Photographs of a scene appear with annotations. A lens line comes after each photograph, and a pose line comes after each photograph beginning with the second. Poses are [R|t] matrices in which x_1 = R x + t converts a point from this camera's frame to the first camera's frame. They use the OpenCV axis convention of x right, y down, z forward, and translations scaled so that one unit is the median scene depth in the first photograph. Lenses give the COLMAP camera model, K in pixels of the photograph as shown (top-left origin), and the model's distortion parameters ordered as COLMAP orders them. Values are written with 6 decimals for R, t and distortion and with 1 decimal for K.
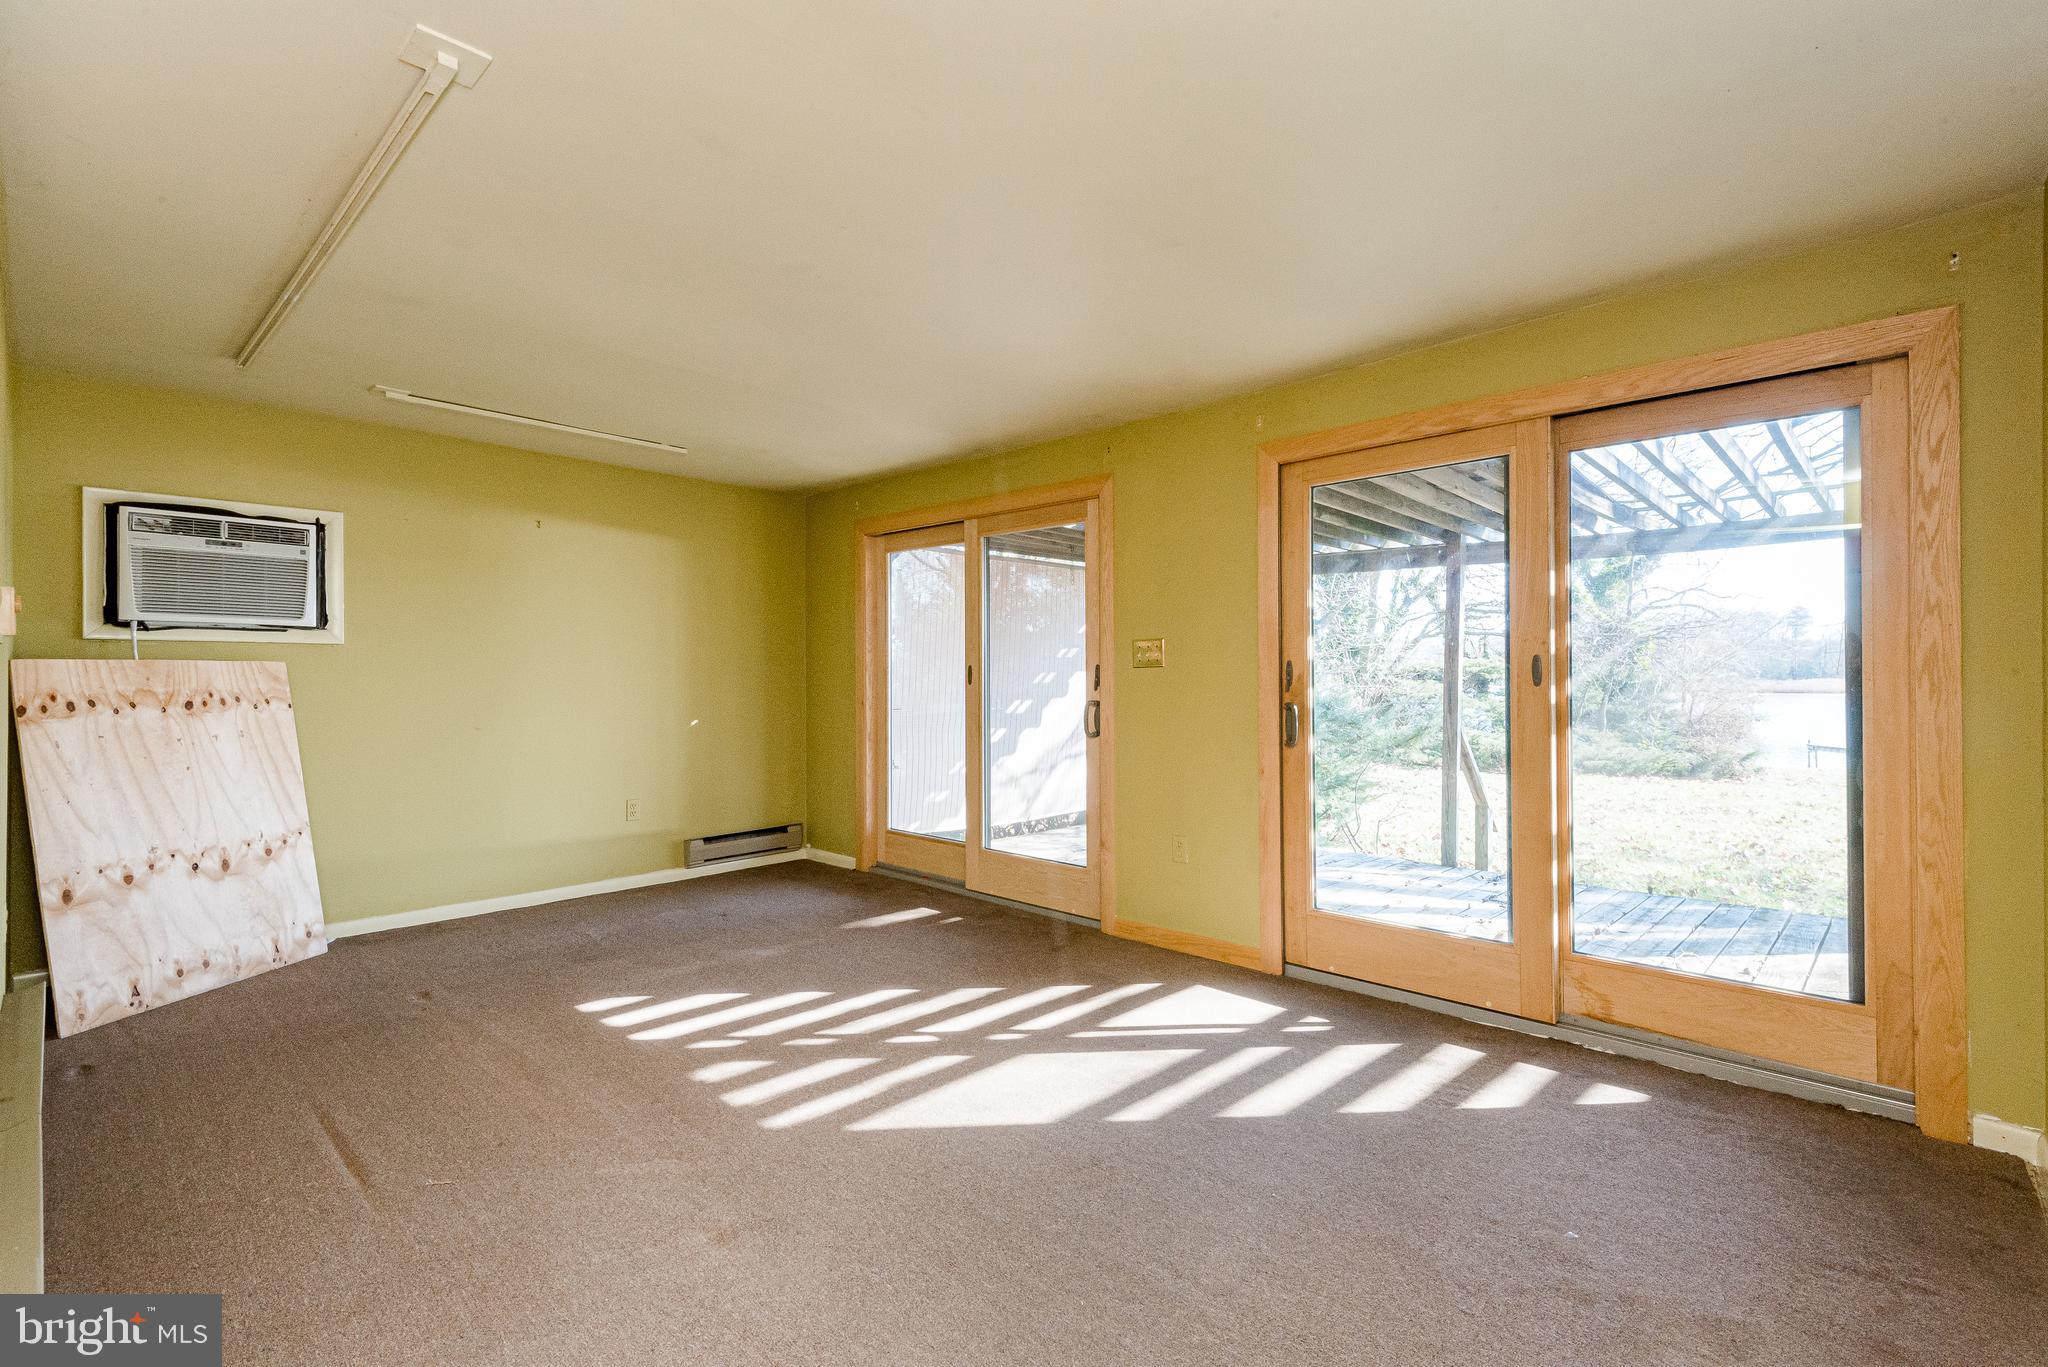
lens RADIAL K [[944.8, 0, 1016.9], [0, 944.8, 678.7], [0, 0, 1]] dist [0.006028, 0.000076]
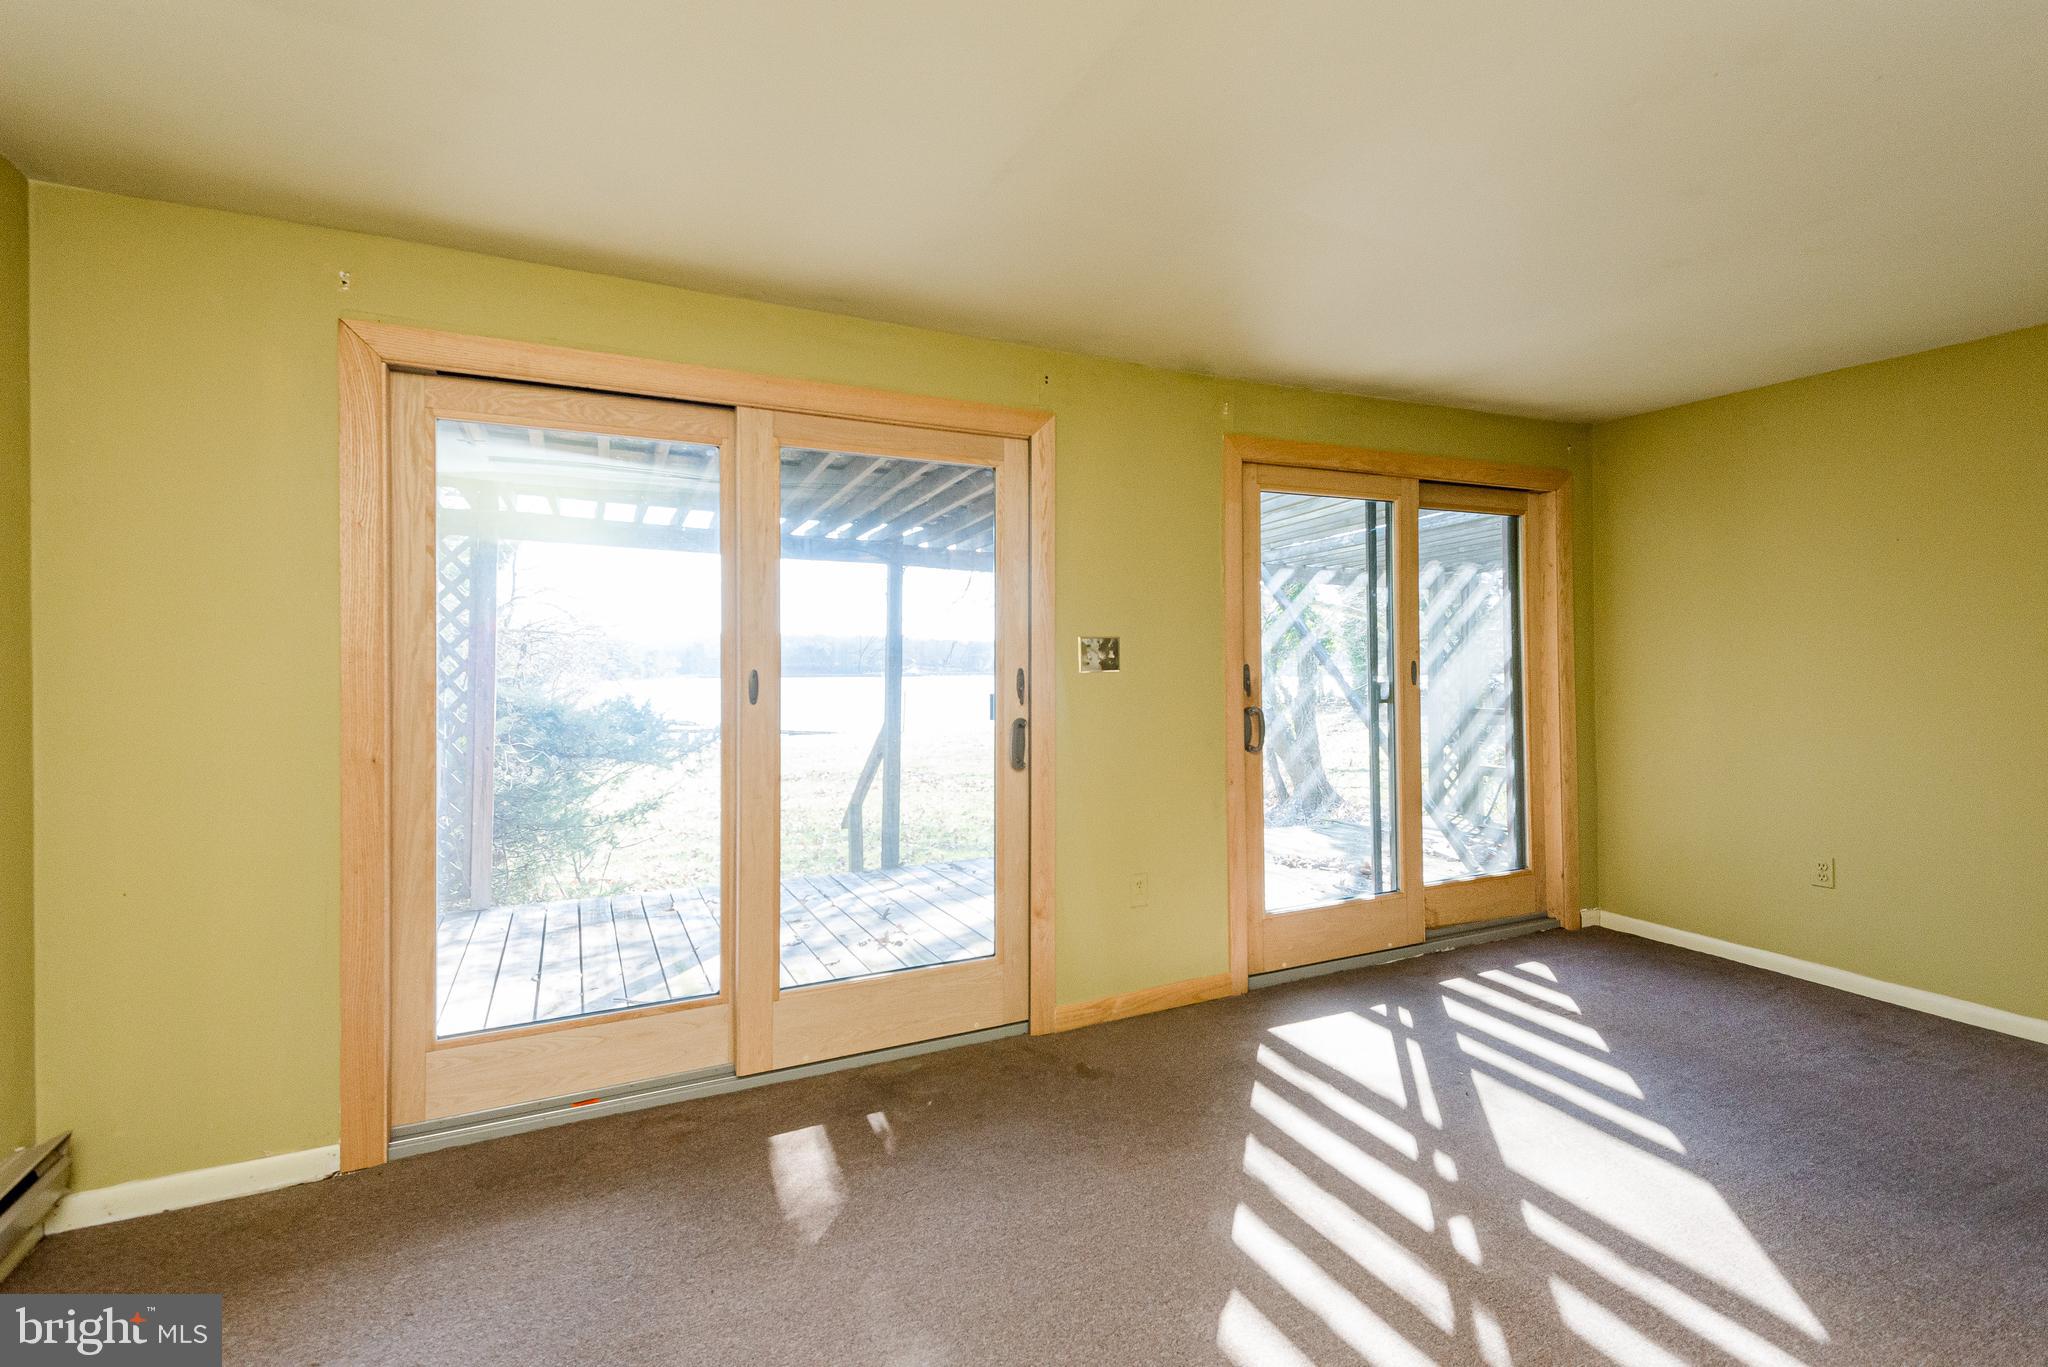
lens RADIAL K [[976.6, 0, 999.0], [0, 976.6, 642.2], [0, 0, 1]] dist [0.009206, -0.000681]
pose [[0.322450, 0.005420, 0.946571, -0.830452], [-0.000336, 0.999984, -0.005611, -0.040155], [-0.946586, 0.001491, 0.322447, 1.019941]]
